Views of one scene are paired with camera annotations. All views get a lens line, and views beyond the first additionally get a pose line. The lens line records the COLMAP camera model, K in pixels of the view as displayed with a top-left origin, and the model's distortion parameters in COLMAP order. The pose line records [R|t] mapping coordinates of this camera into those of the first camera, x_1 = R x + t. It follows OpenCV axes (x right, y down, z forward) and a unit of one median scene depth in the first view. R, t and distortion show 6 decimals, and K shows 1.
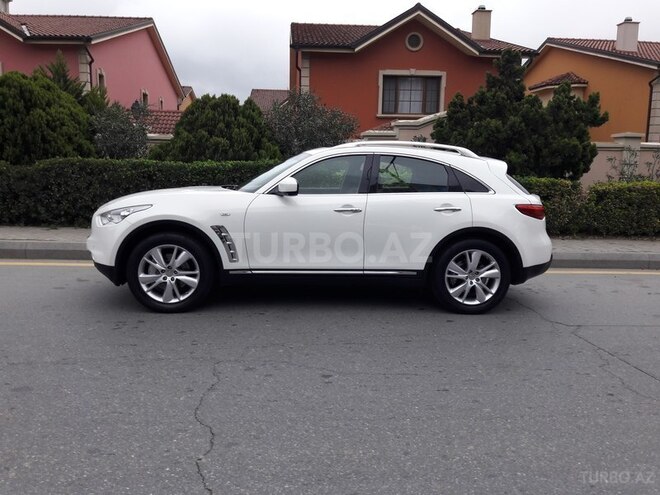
lens RADIAL K [[547.9, 0, 330.0], [0, 547.9, 247.5], [0, 0, 1]] dist [-0.011162, -0.007739]
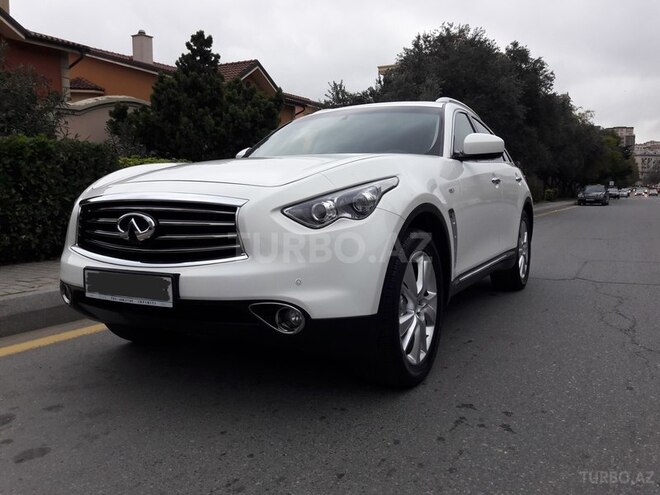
lens RADIAL K [[547.9, 0, 330.0], [0, 547.9, 247.5], [0, 0, 1]] dist [-0.011162, -0.007739]
pose [[0.551059, -0.113729, 0.826680, -0.783898], [0.138862, 0.989354, 0.043545, -0.046038], [-0.822831, 0.090799, 0.560985, 0.778281]]
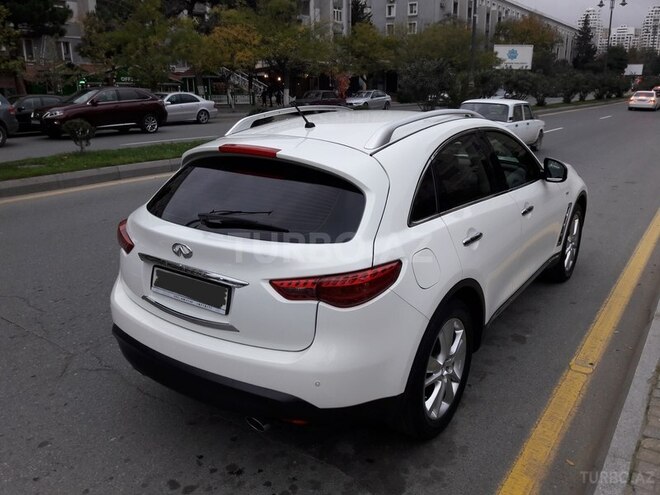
lens RADIAL K [[542.5, 0, 330.0], [0, 542.5, 247.5], [0, 0, 1]] dist [0.042956, -0.102763]
pose [[-0.645146, 0.191250, -0.739737, 0.737605], [-0.132792, 0.925366, 0.355054, -0.310920], [0.752431, 0.327293, -0.571600, 1.637865]]
